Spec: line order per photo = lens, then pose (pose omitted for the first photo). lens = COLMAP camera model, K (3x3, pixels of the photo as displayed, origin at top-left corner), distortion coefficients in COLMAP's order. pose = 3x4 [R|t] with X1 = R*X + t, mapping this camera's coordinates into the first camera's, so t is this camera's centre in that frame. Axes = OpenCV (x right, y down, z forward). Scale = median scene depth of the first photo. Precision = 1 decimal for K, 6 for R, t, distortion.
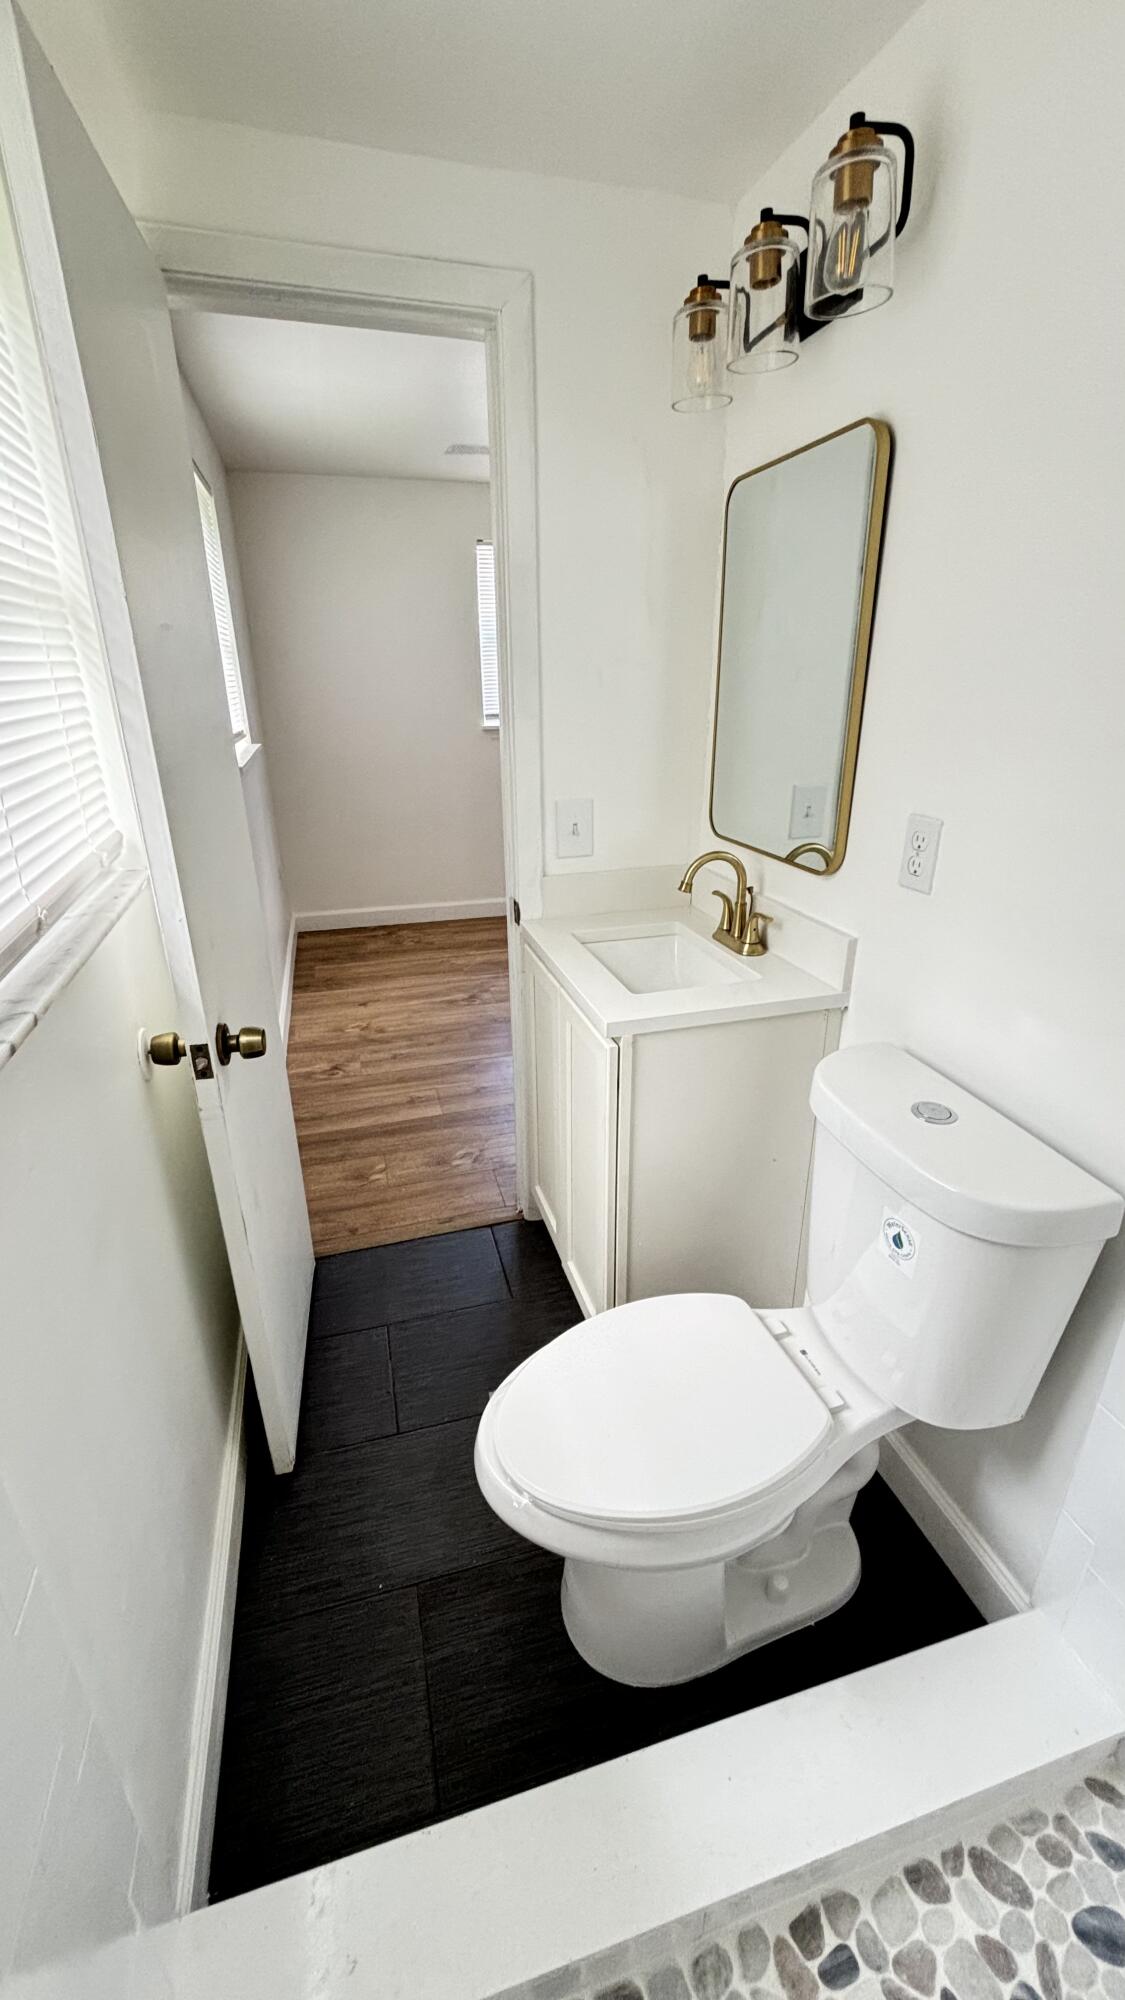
lens RADIAL K [[815.6, 0, 562.5], [0, 815.6, 1000.0], [0, 0, 1]] dist [0.001278, 0.000537]
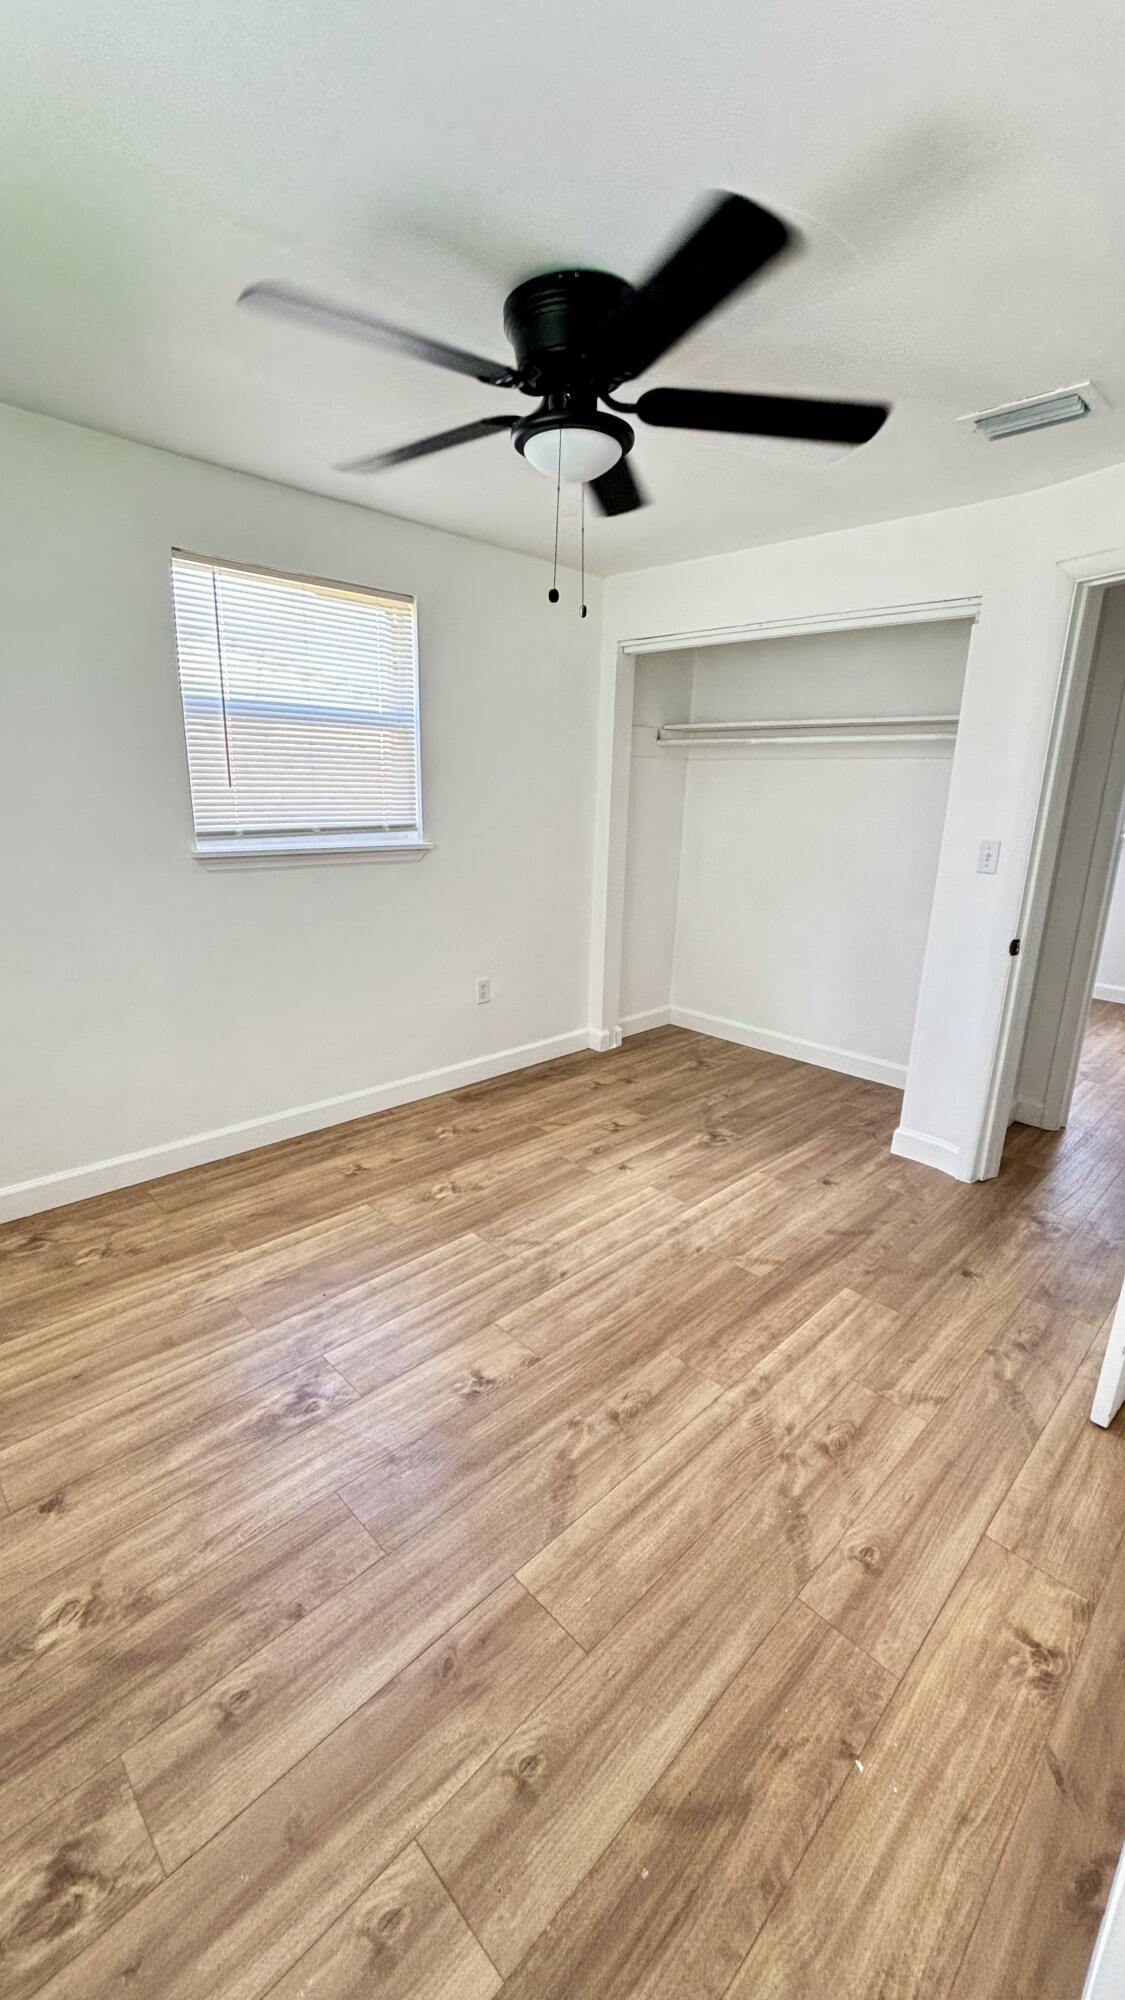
lens RADIAL K [[815.6, 0, 562.5], [0, 815.6, 1000.0], [0, 0, 1]] dist [0.001278, 0.000537]
pose [[0.876982, -0.096587, 0.470717, -0.186267], [0.147990, 0.986265, -0.073344, -0.183710], [-0.457168, 0.133983, 0.879231, 0.469268]]
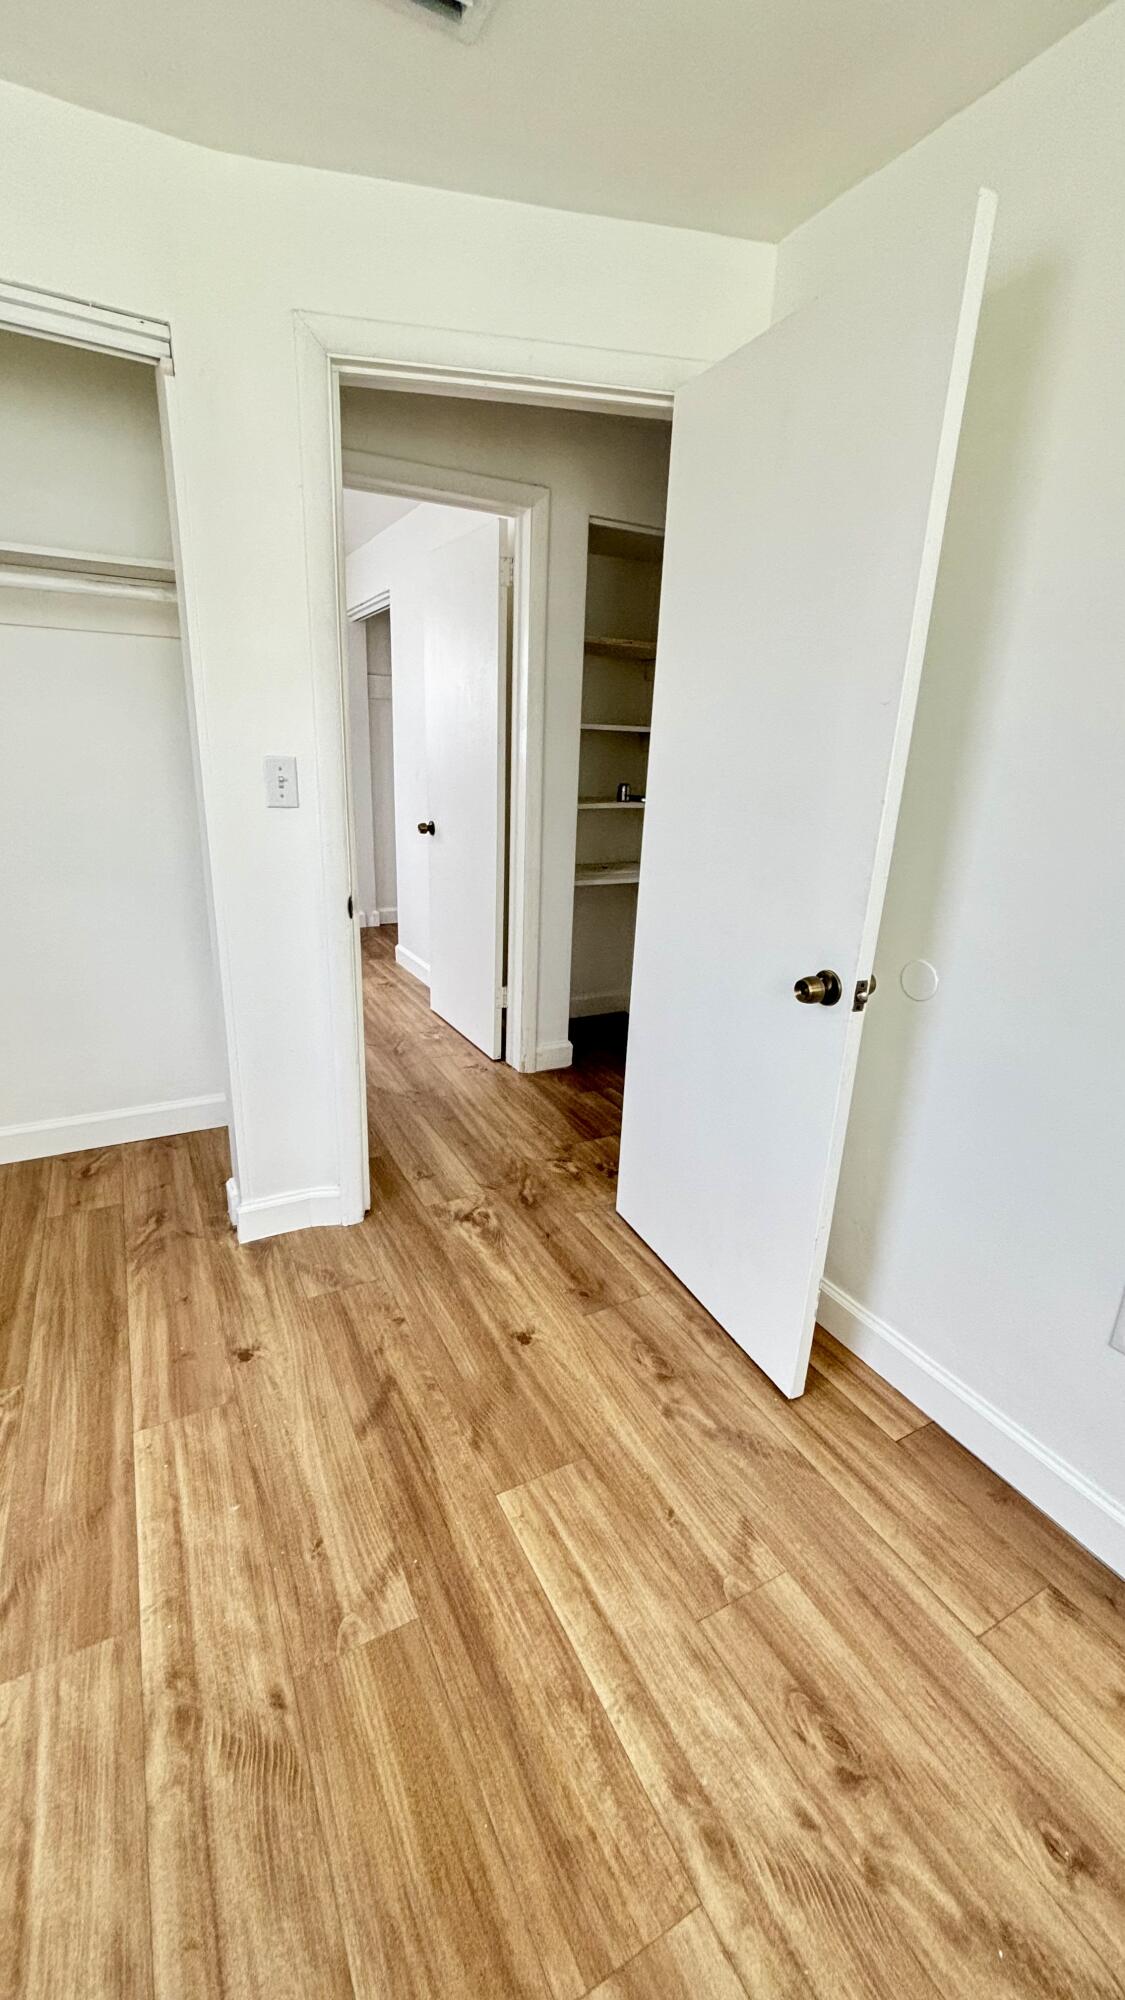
lens RADIAL K [[793.3, 0, 564.4], [0, 793.3, 1011.5], [0, 0, 1]] dist [-0.001277, 0.000779]
pose [[-0.211998, -0.315202, 0.925043, -0.006343], [0.330415, 0.867698, 0.371385, -0.311703], [-0.919719, 0.384381, -0.079803, 0.863730]]
